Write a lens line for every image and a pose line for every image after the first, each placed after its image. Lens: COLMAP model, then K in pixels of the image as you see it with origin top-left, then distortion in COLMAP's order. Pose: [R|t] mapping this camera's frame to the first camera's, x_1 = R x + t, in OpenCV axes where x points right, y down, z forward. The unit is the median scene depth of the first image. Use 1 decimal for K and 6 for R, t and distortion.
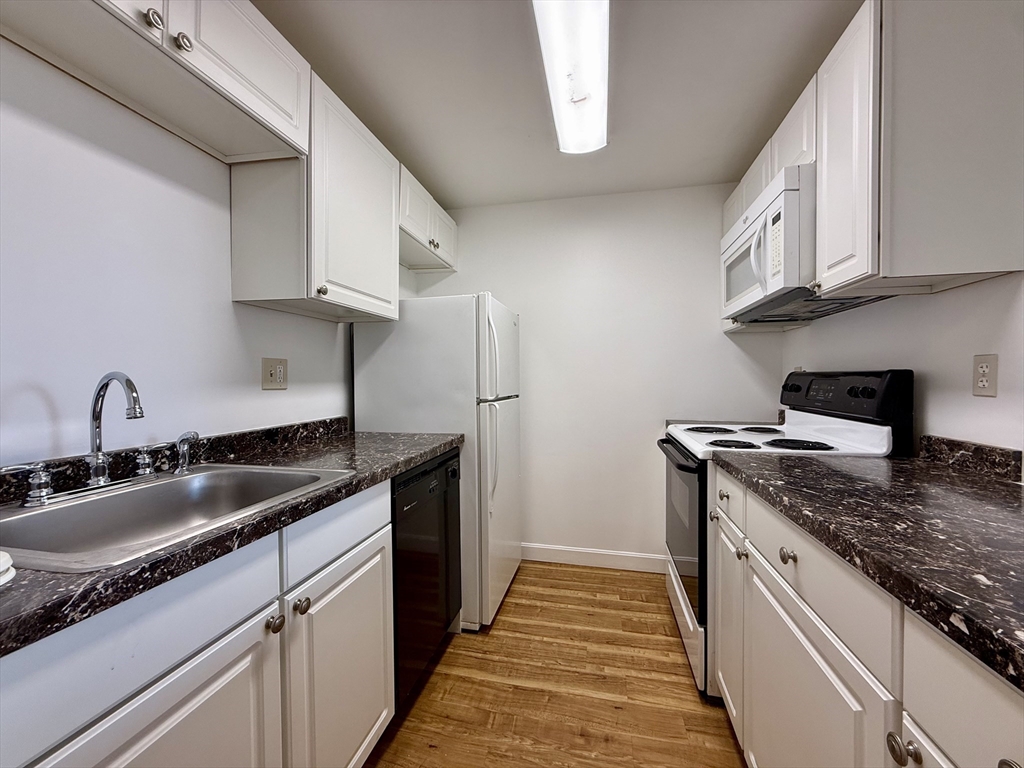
lens RADIAL K [[407.1, 0, 509.3], [0, 407.1, 382.9], [0, 0, 1]] dist [-0.000268, 0.000901]
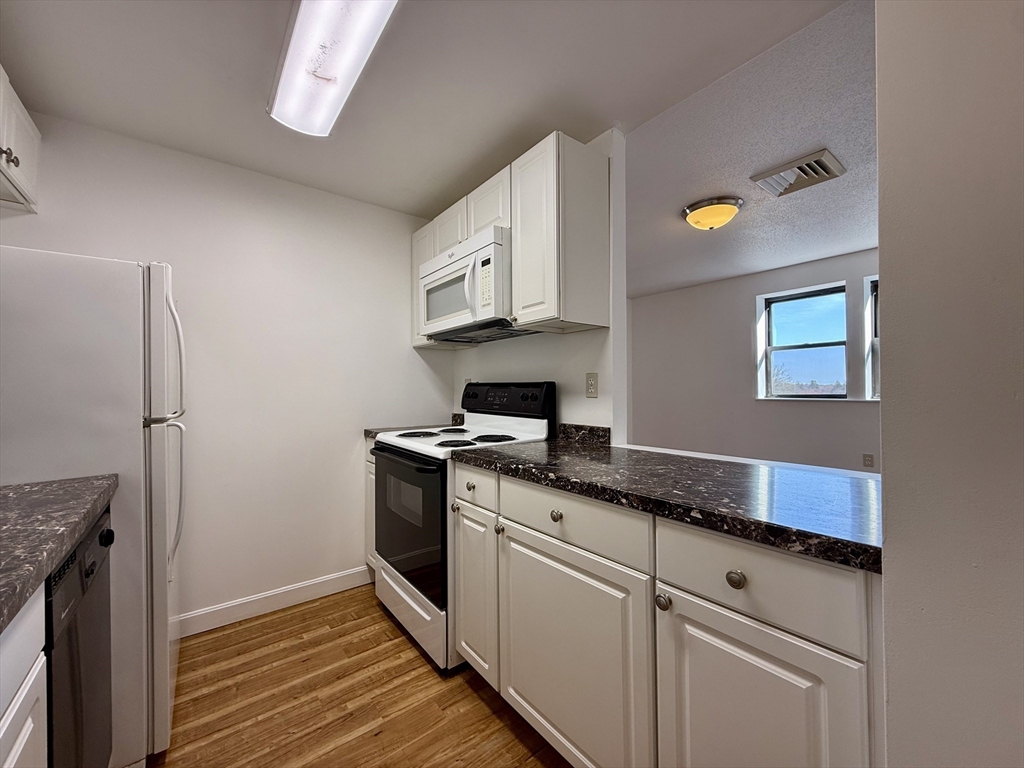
lens RADIAL K [[407.1, 0, 509.4], [0, 407.1, 382.6], [0, 0, 1]] dist [-0.000268, 0.000901]
pose [[0.637642, 0.009473, 0.770275, -0.269408], [0.011764, 0.999688, -0.022032, 0.002915], [-0.770243, 0.023110, 0.637332, 0.134018]]
